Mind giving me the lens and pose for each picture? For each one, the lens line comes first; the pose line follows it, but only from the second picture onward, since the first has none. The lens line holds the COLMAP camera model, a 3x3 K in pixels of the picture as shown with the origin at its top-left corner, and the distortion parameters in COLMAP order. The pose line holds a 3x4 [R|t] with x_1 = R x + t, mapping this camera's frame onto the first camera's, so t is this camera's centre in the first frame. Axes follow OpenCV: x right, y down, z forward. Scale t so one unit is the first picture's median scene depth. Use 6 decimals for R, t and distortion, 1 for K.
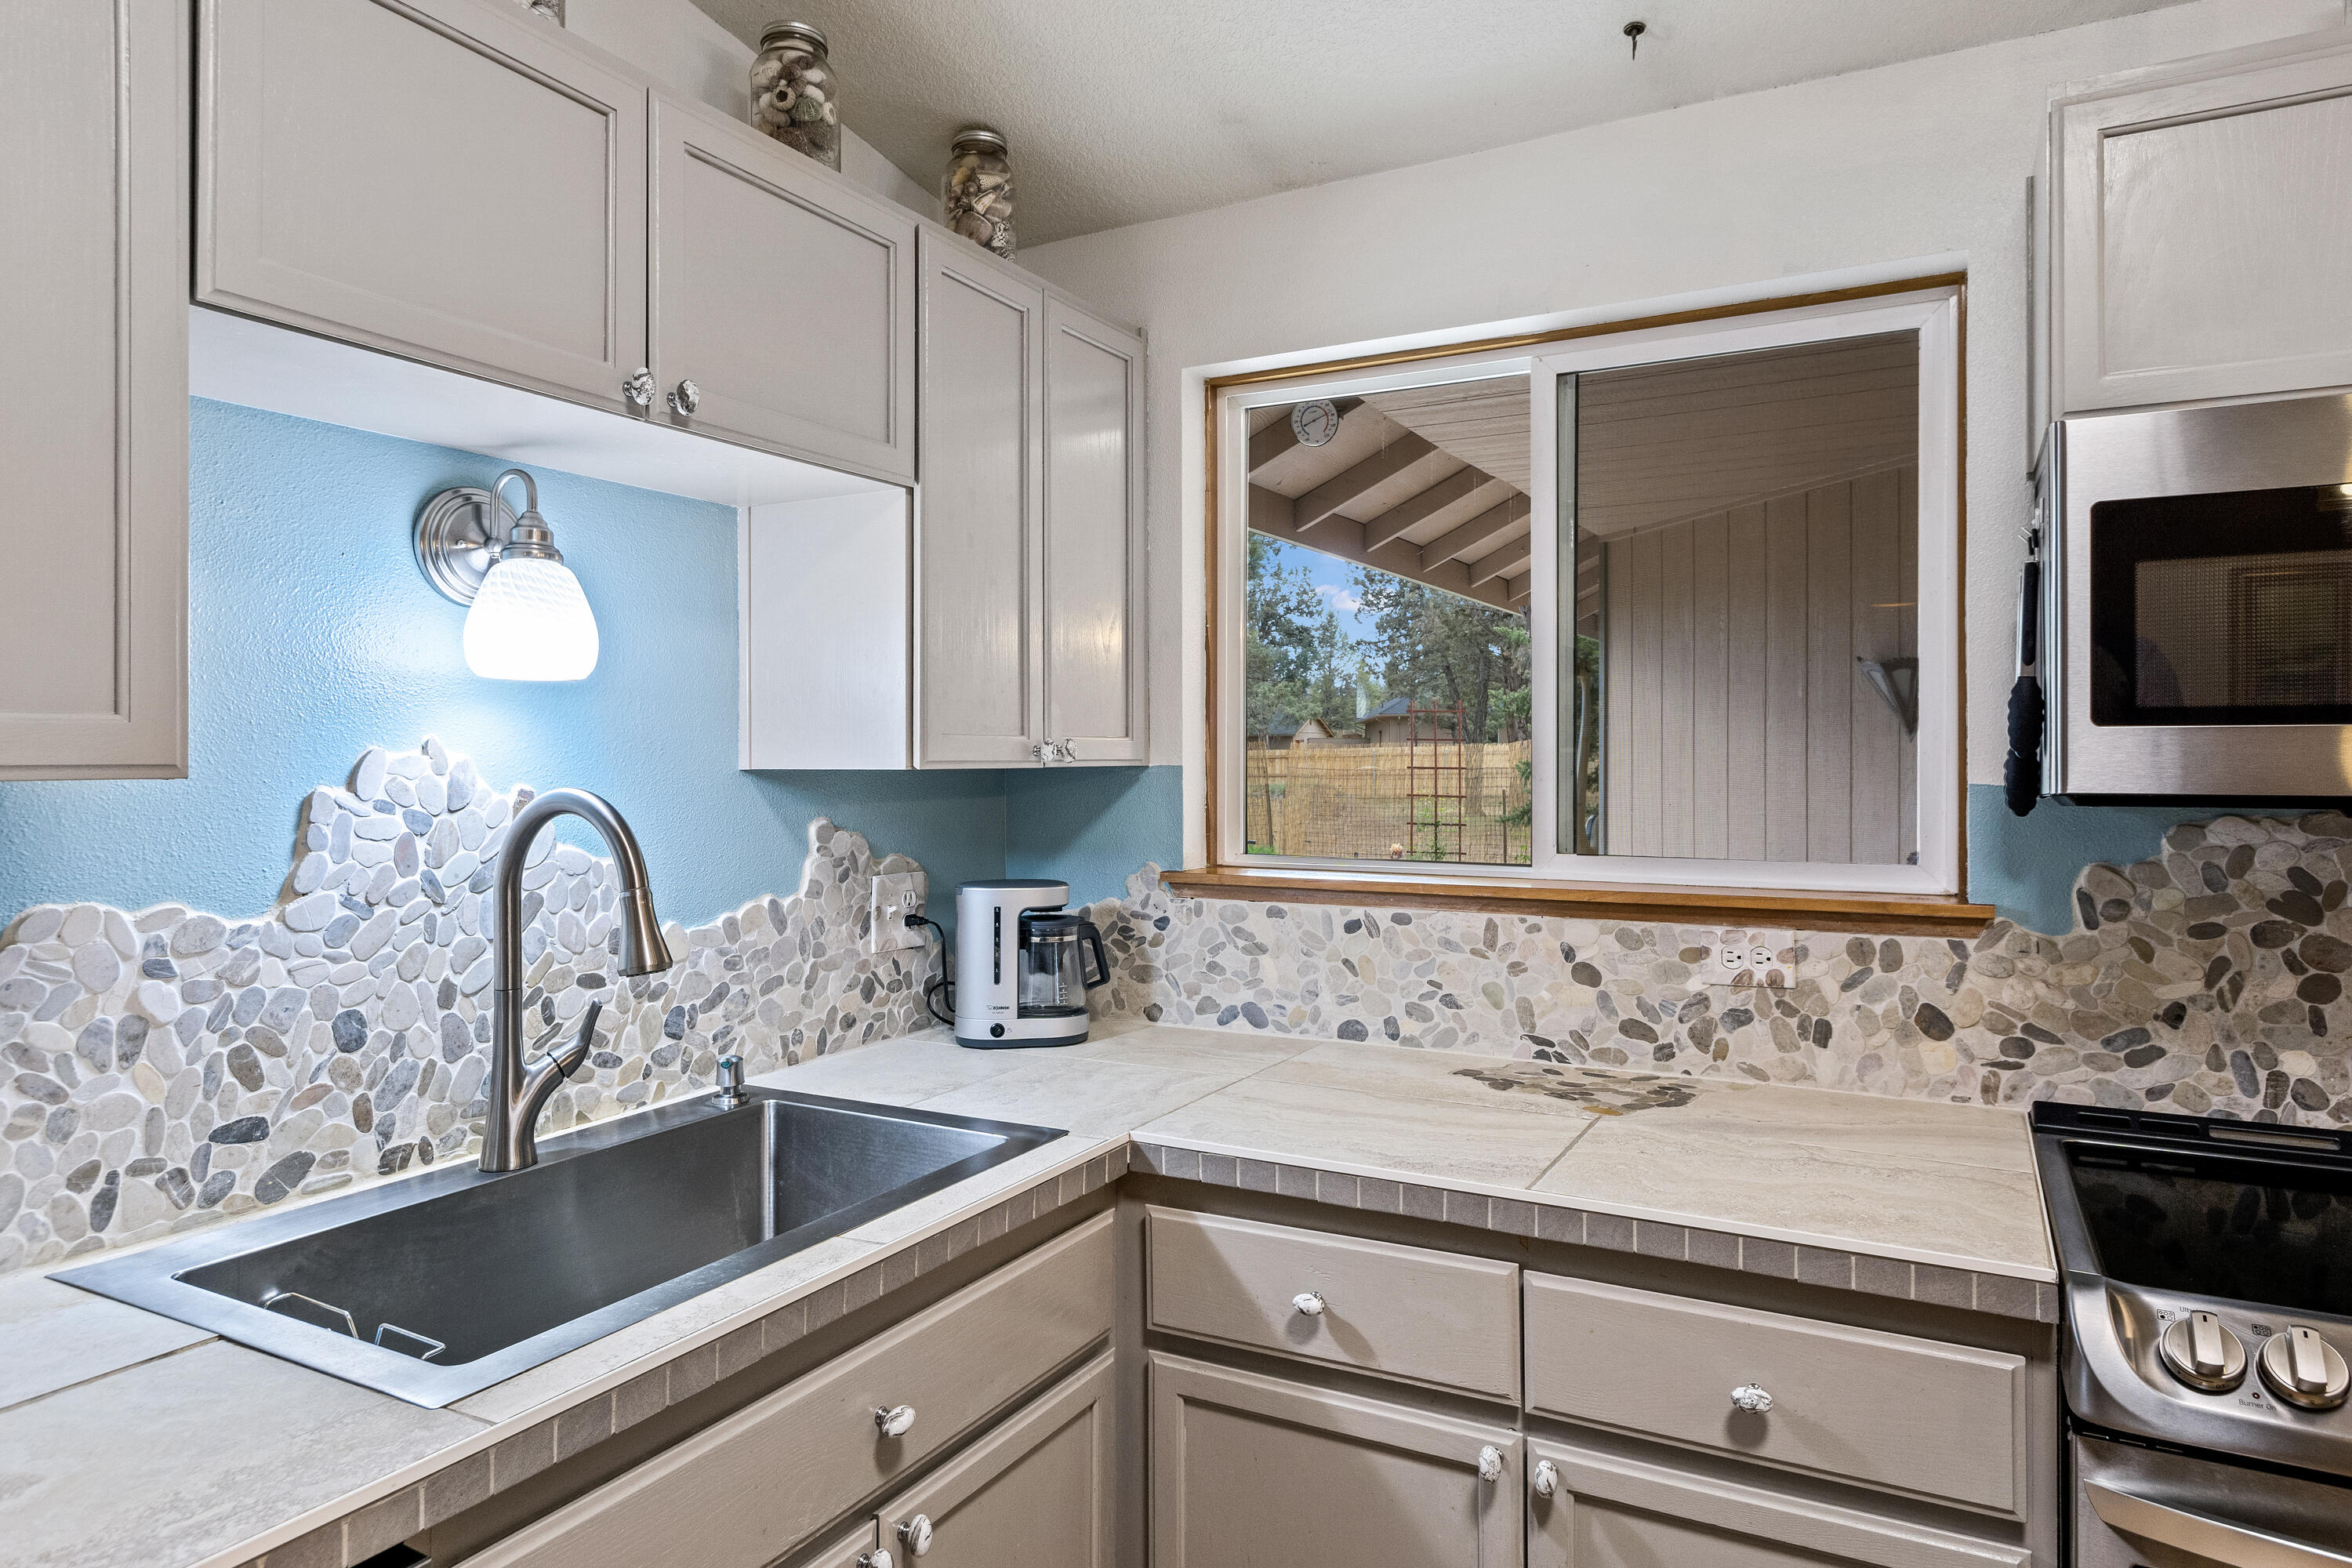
lens RADIAL K [[1420.5, 0, 1174.2], [0, 1420.5, 770.1], [0, 0, 1]] dist [0.001680, 0.000286]
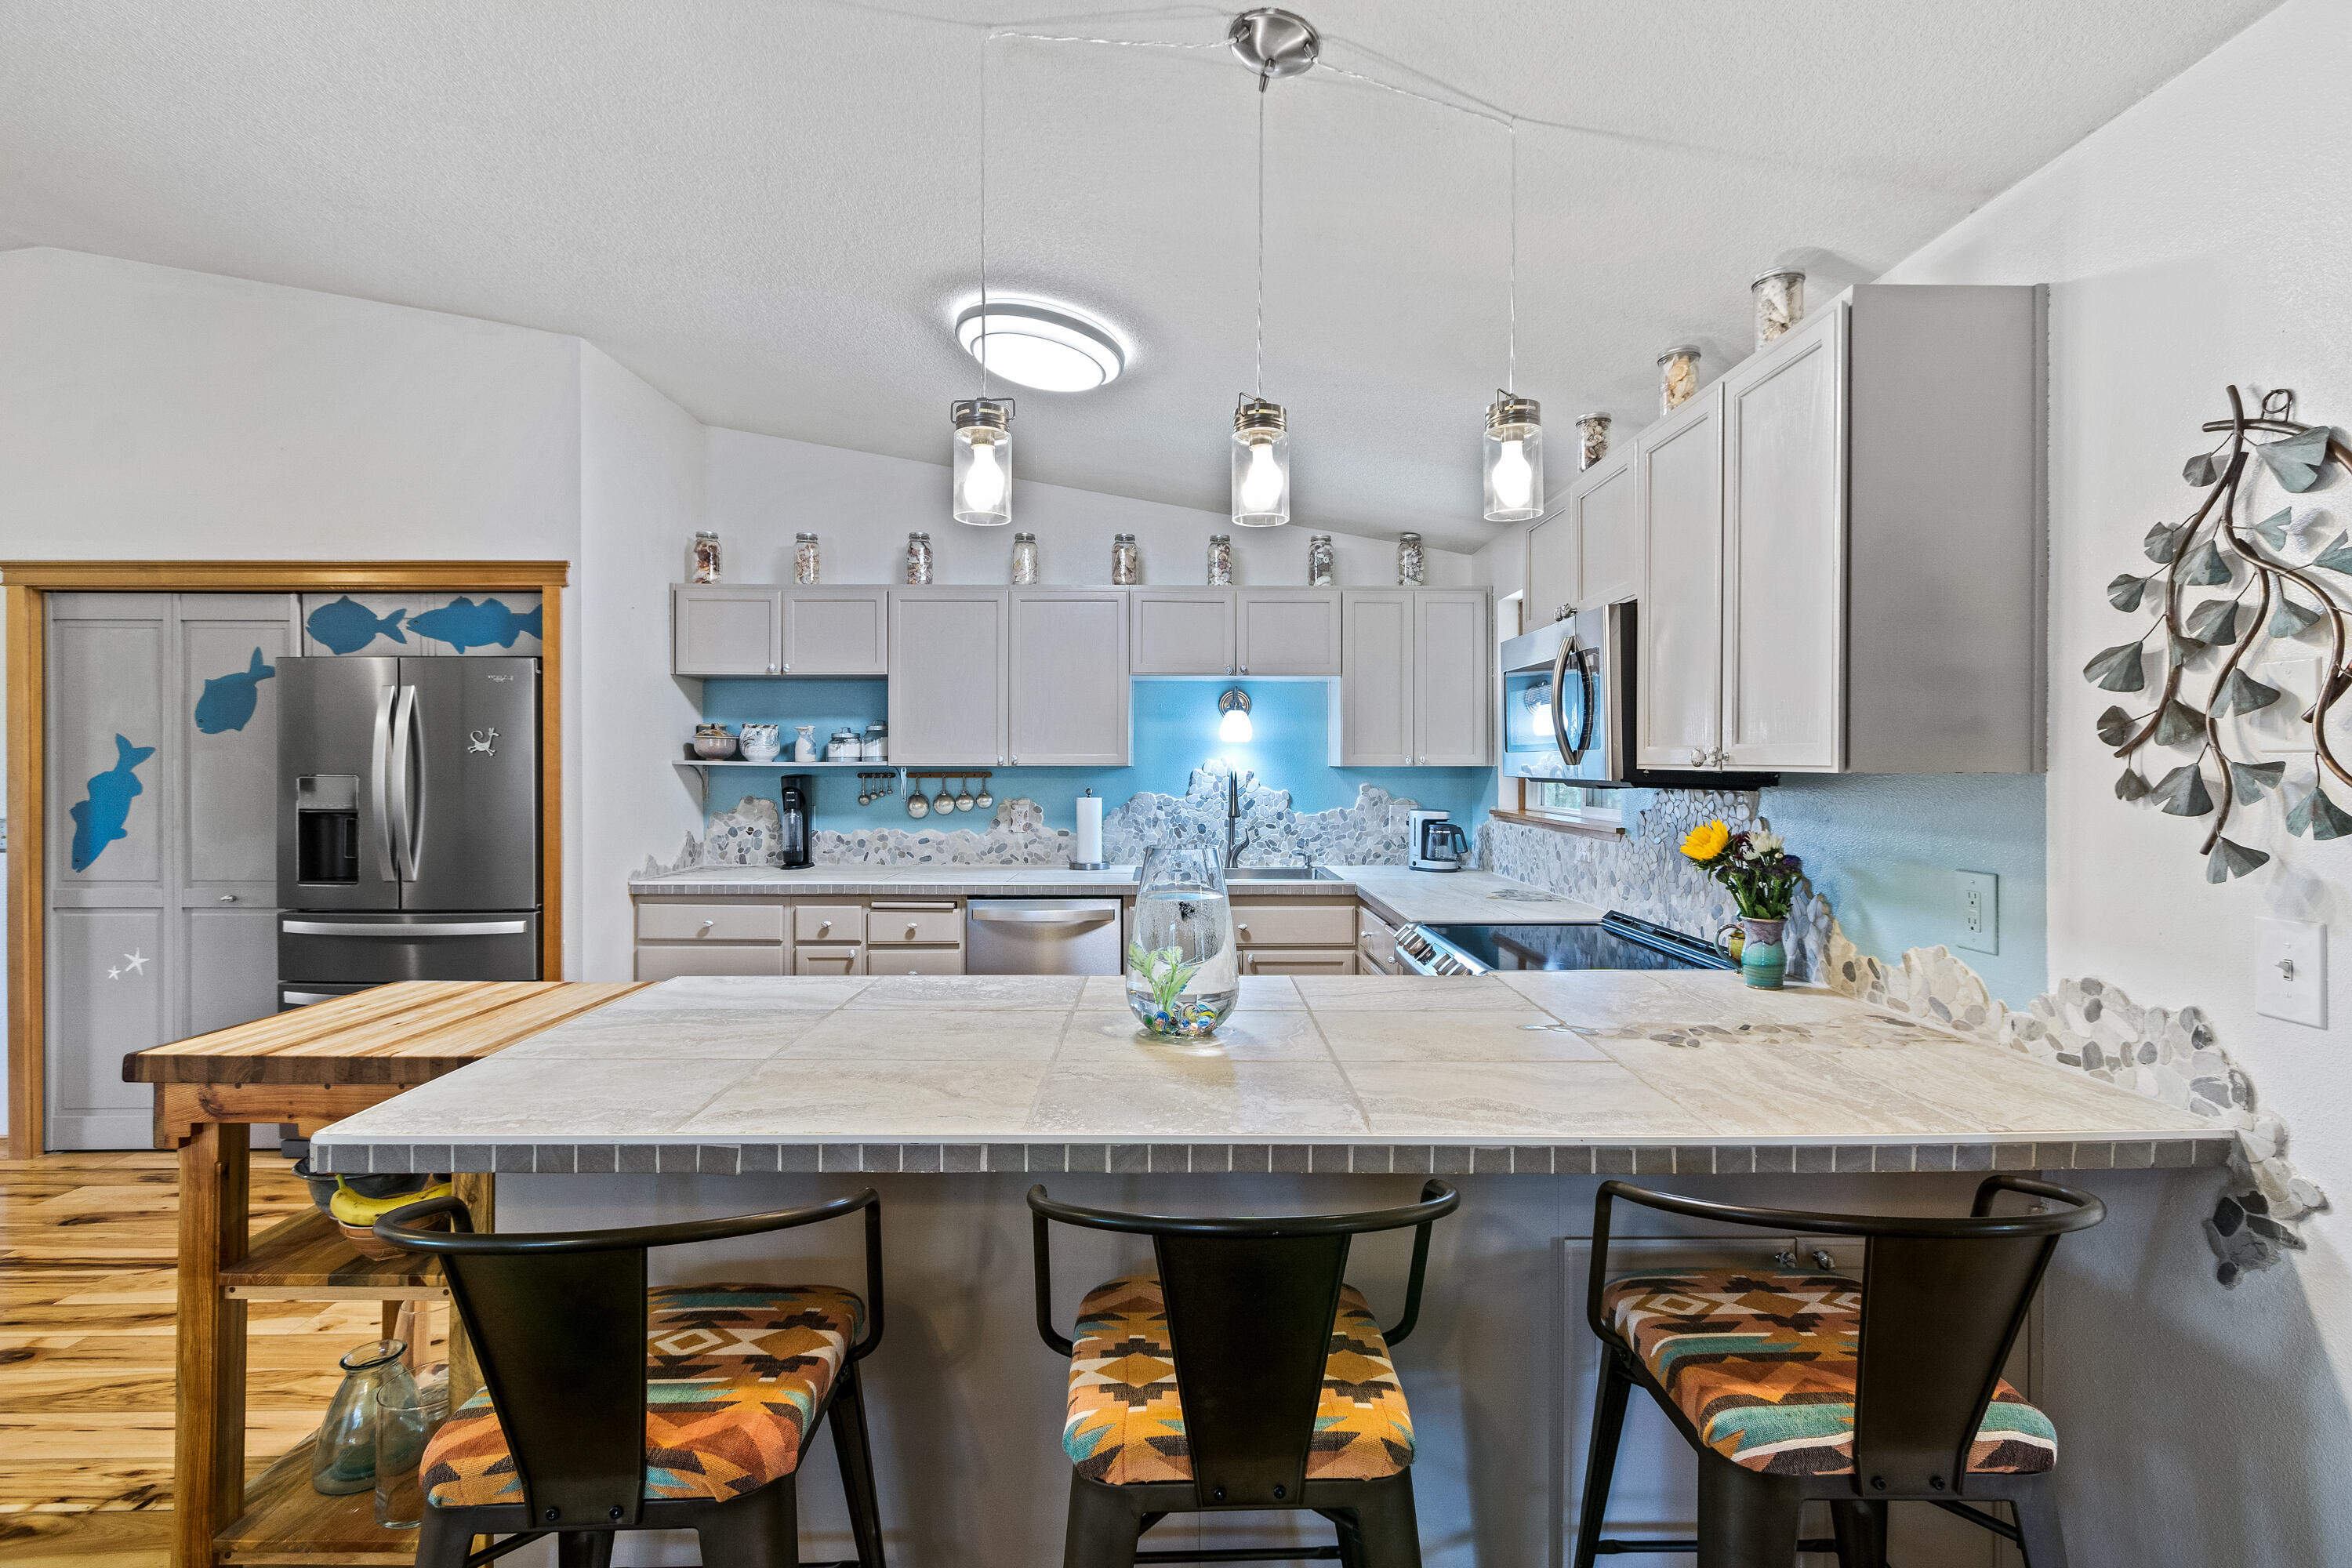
lens RADIAL K [[1064.9, 0, 1178.4], [0, 1064.9, 775.0], [0, 0, 1]] dist [-0.000284, 0.000007]
pose [[0.488138, 0.012419, -0.872678, 1.541256], [-0.011142, 0.999906, 0.007997, 0.003305], [0.872696, 0.005820, 0.488230, -0.421296]]
